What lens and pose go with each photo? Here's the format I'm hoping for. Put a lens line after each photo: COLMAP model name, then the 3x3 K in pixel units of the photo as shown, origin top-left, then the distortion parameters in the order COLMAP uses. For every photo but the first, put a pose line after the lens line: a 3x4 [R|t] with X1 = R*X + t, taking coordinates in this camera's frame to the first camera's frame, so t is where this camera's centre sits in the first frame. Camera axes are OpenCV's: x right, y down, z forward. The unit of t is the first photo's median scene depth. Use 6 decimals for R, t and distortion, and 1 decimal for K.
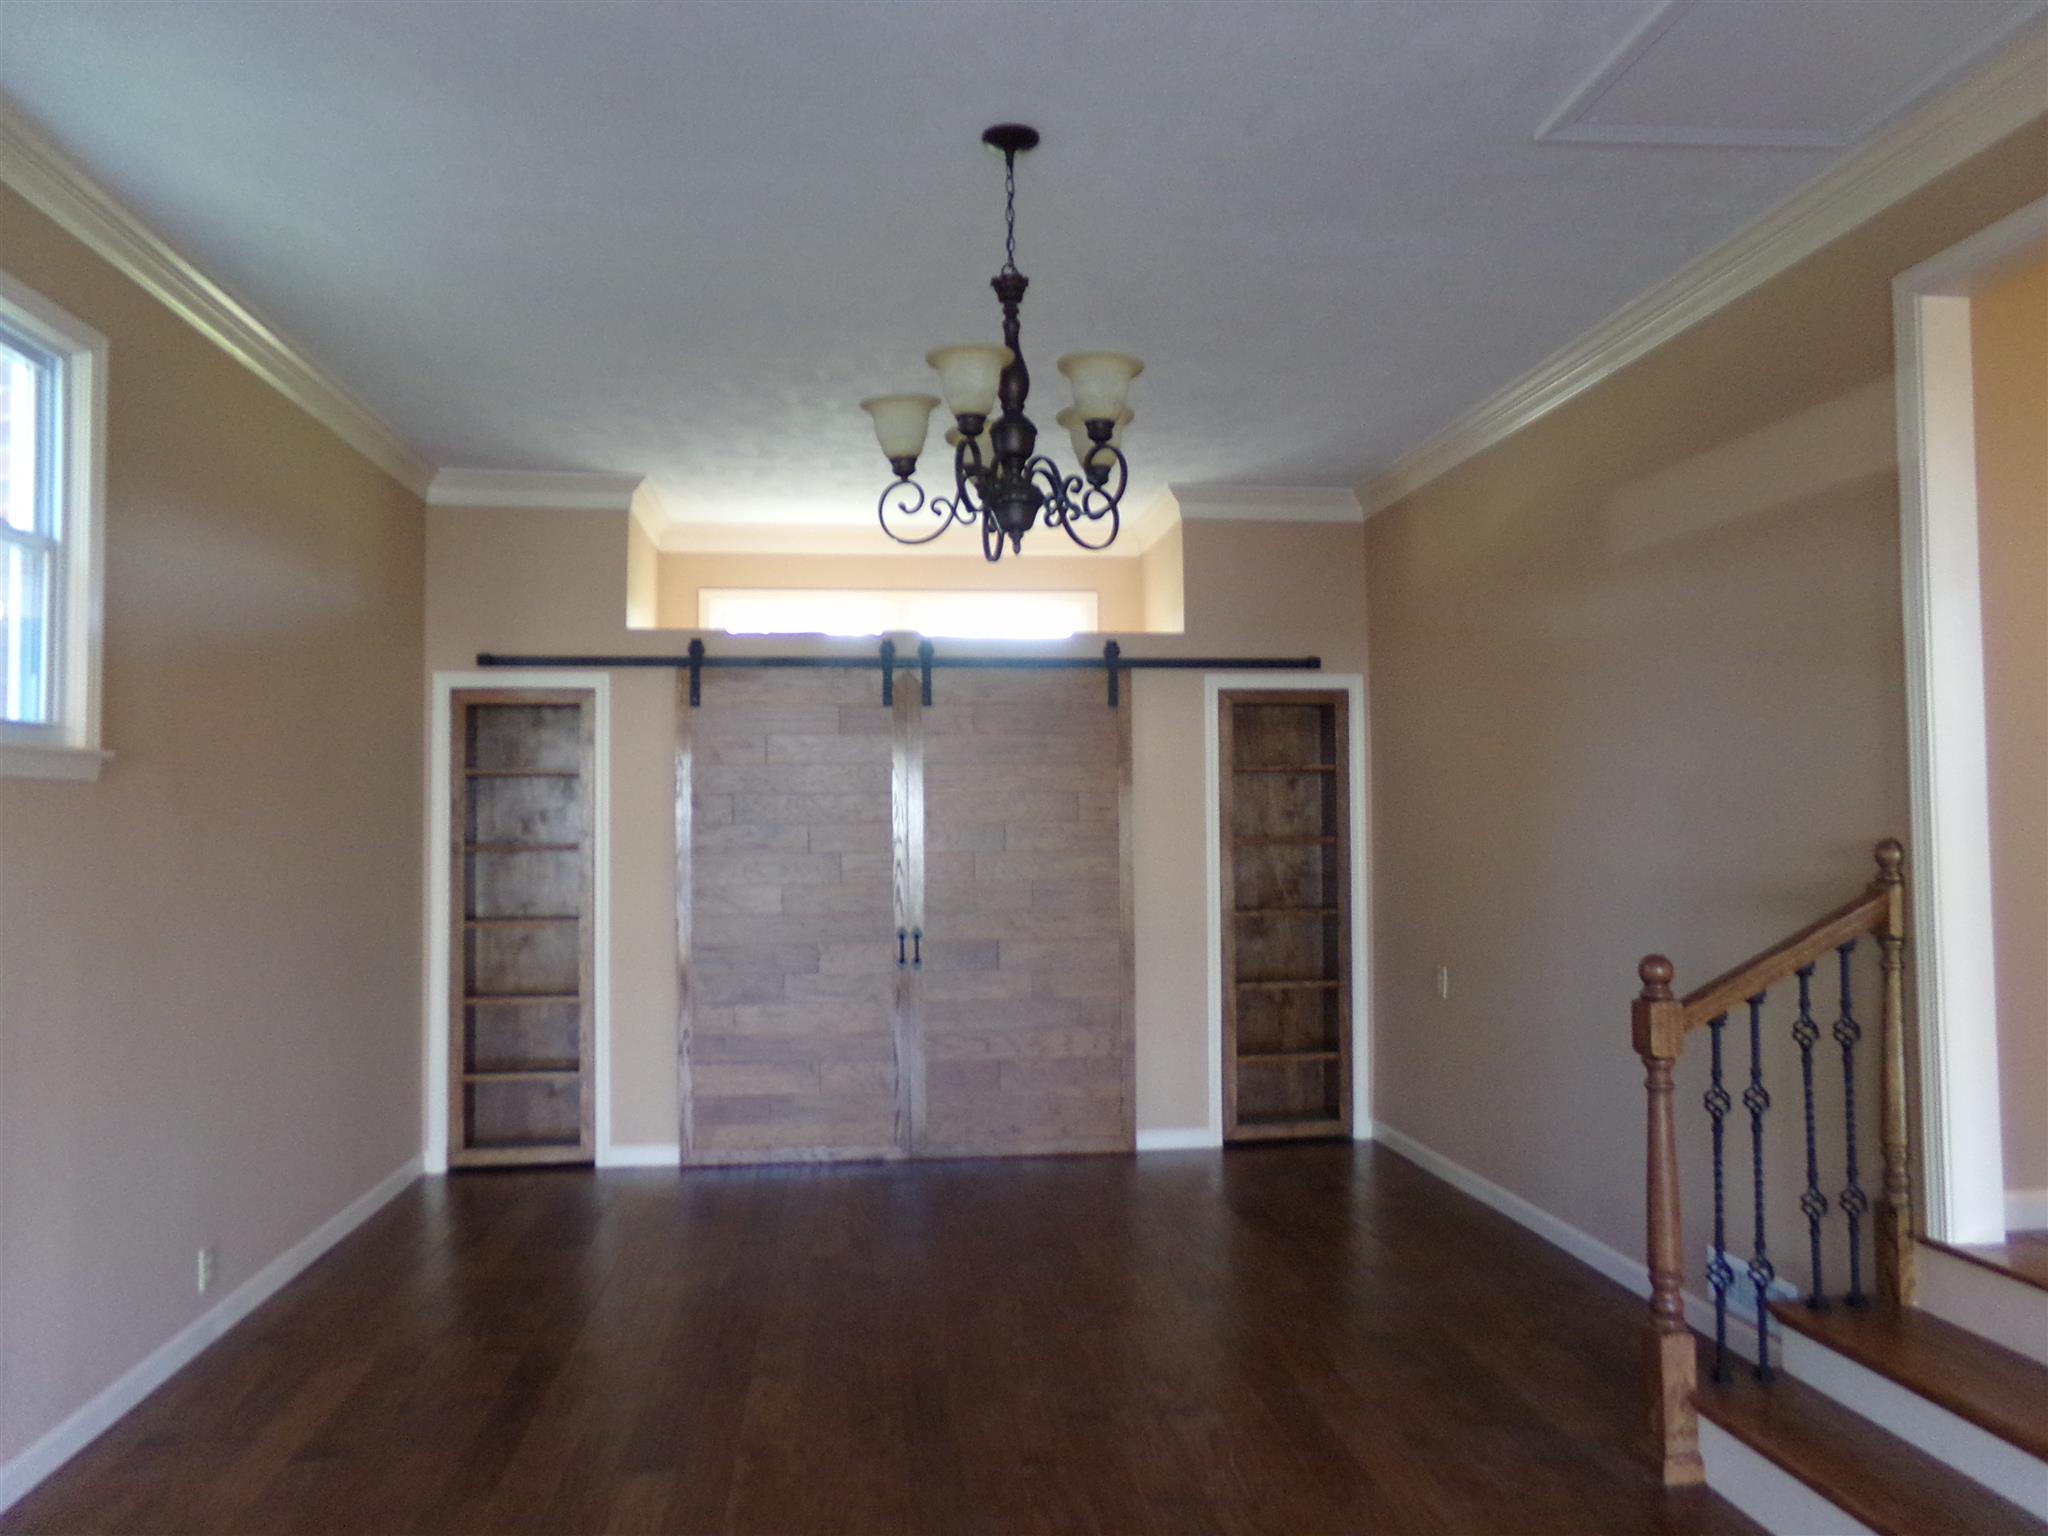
lens RADIAL K [[1432.0, 0, 1028.8], [0, 1432.0, 763.2], [0, 0, 1]] dist [-0.004313, 0.009991]
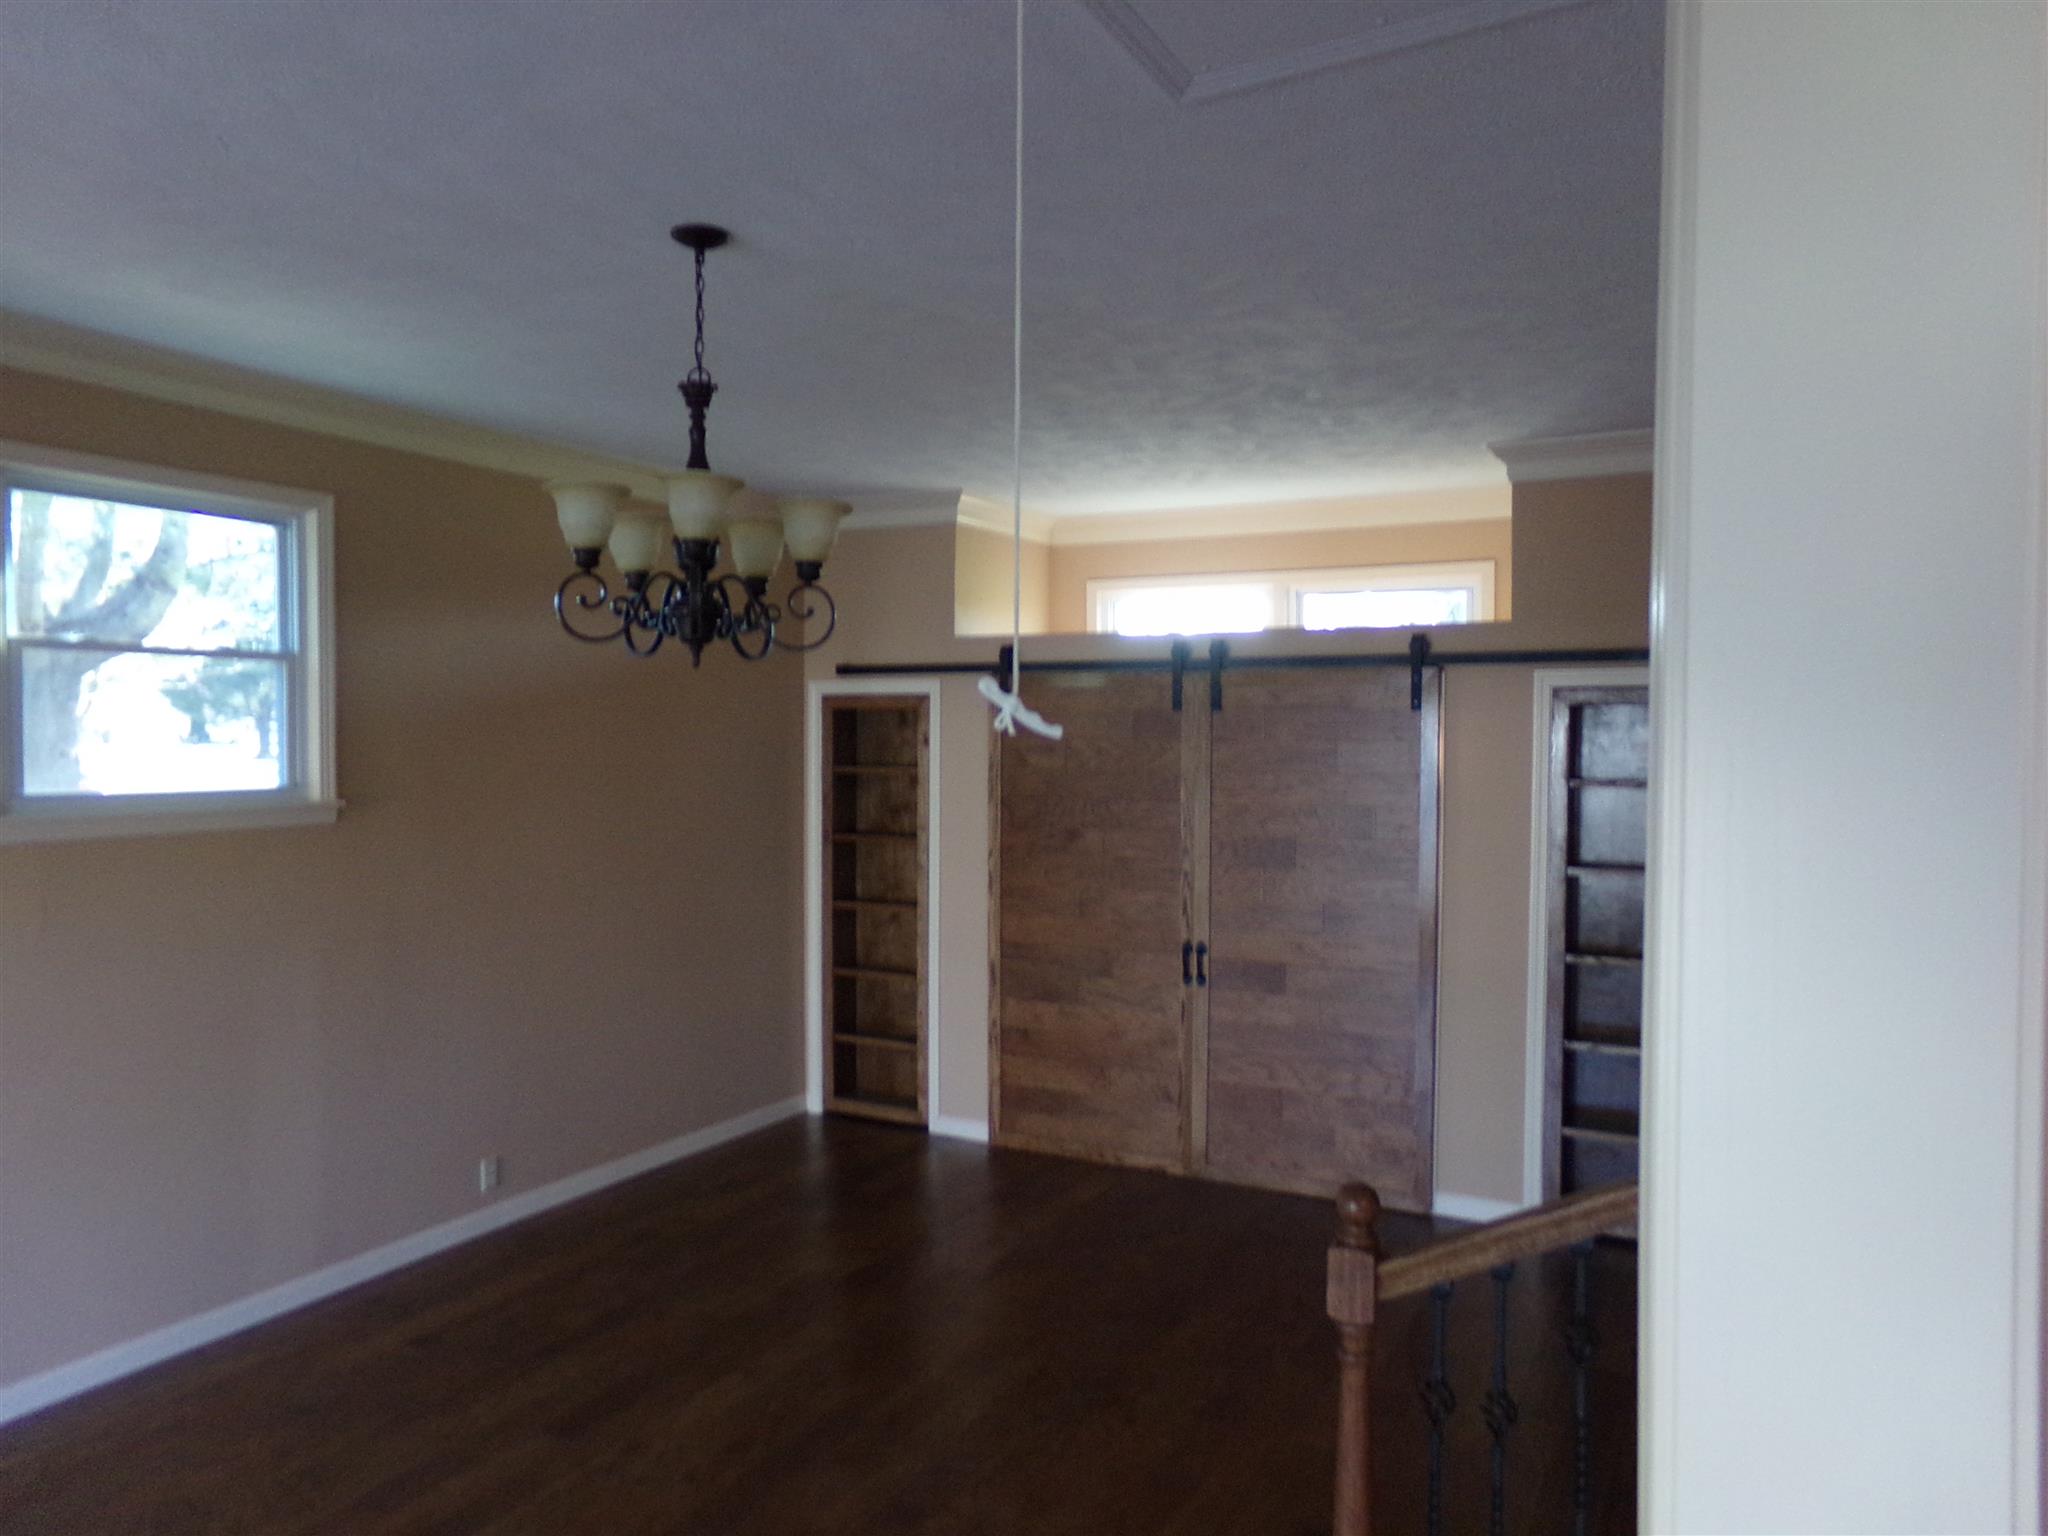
lens RADIAL K [[1432.0, 0, 1027.2], [0, 1432.0, 773.8], [0, 0, 1]] dist [-0.004313, 0.009991]
pose [[0.828784, 0.029720, -0.558778, 0.363463], [0.013642, 0.997219, 0.073273, -0.070686], [0.559402, -0.068350, 0.826074, 0.150887]]
